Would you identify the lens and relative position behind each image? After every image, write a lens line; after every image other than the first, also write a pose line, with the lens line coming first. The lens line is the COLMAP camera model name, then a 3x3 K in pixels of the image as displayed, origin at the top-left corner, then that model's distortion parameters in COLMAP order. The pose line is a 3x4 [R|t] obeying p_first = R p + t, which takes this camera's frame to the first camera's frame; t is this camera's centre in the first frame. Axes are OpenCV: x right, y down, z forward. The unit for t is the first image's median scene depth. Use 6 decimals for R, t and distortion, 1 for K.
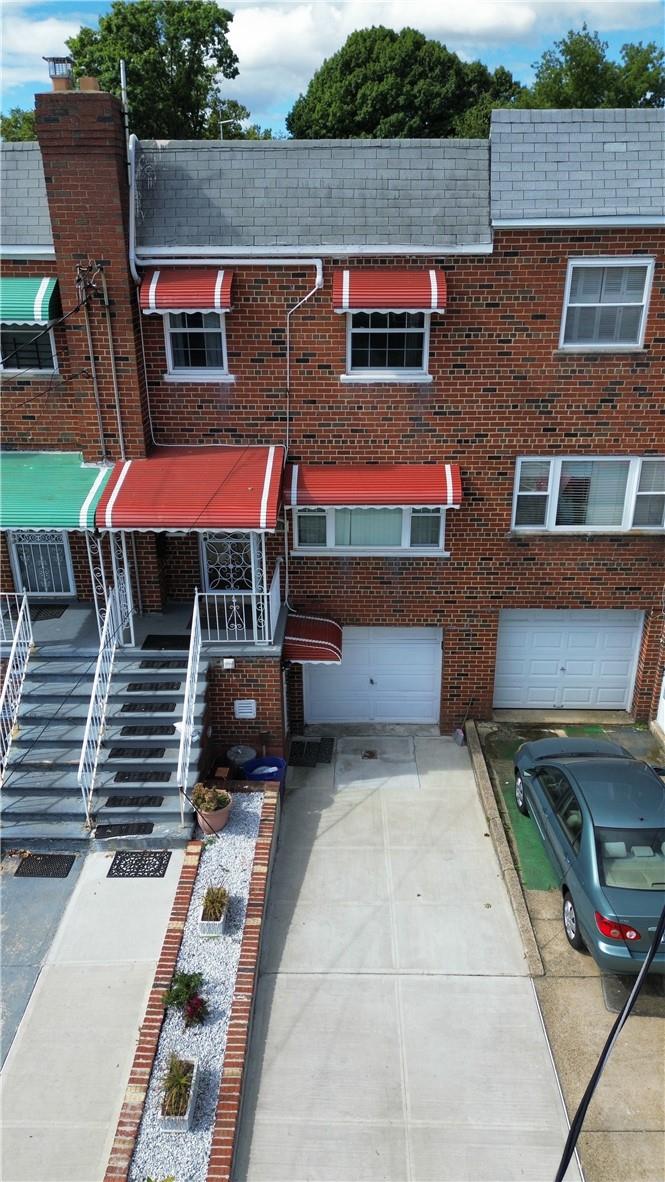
lens RADIAL K [[853.6, 0, 335.2], [0, 853.6, 588.3], [0, 0, 1]] dist [0.018971, -0.014599]
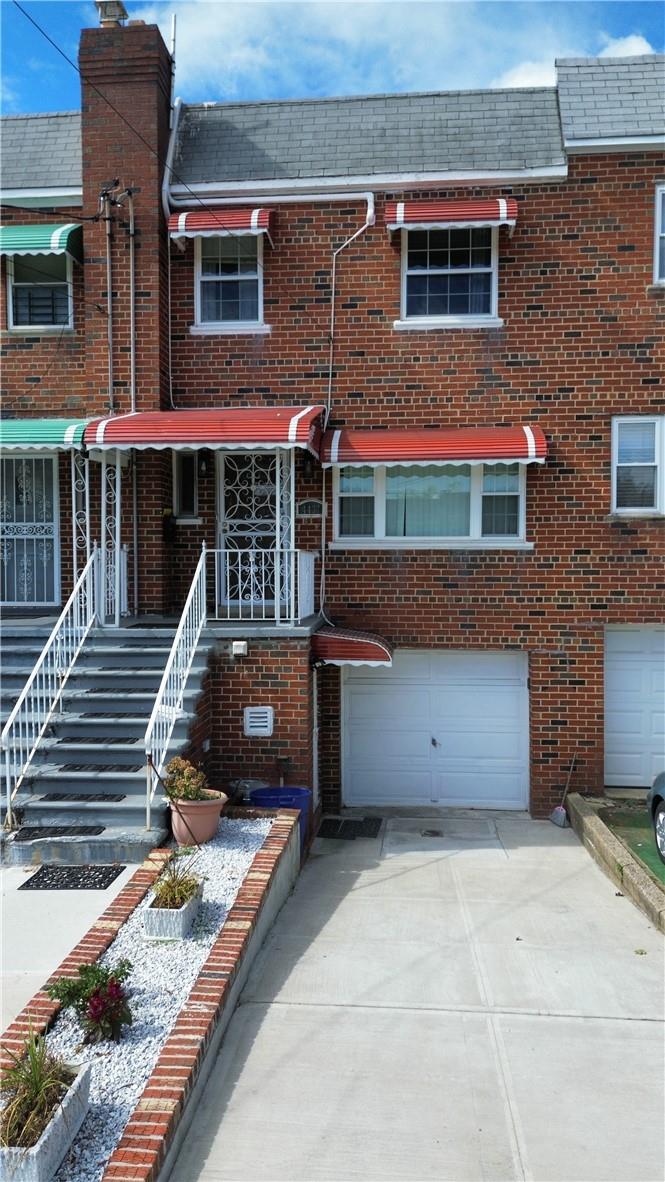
lens RADIAL K [[853.6, 0, 327.6], [0, 853.6, 593.4], [0, 0, 1]] dist [0.018971, -0.014599]
pose [[0.997133, 0.007570, -0.075285, 0.006926], [-0.035468, 0.925660, -0.376691, 0.332484], [0.066837, 0.378281, 0.923275, 0.316019]]
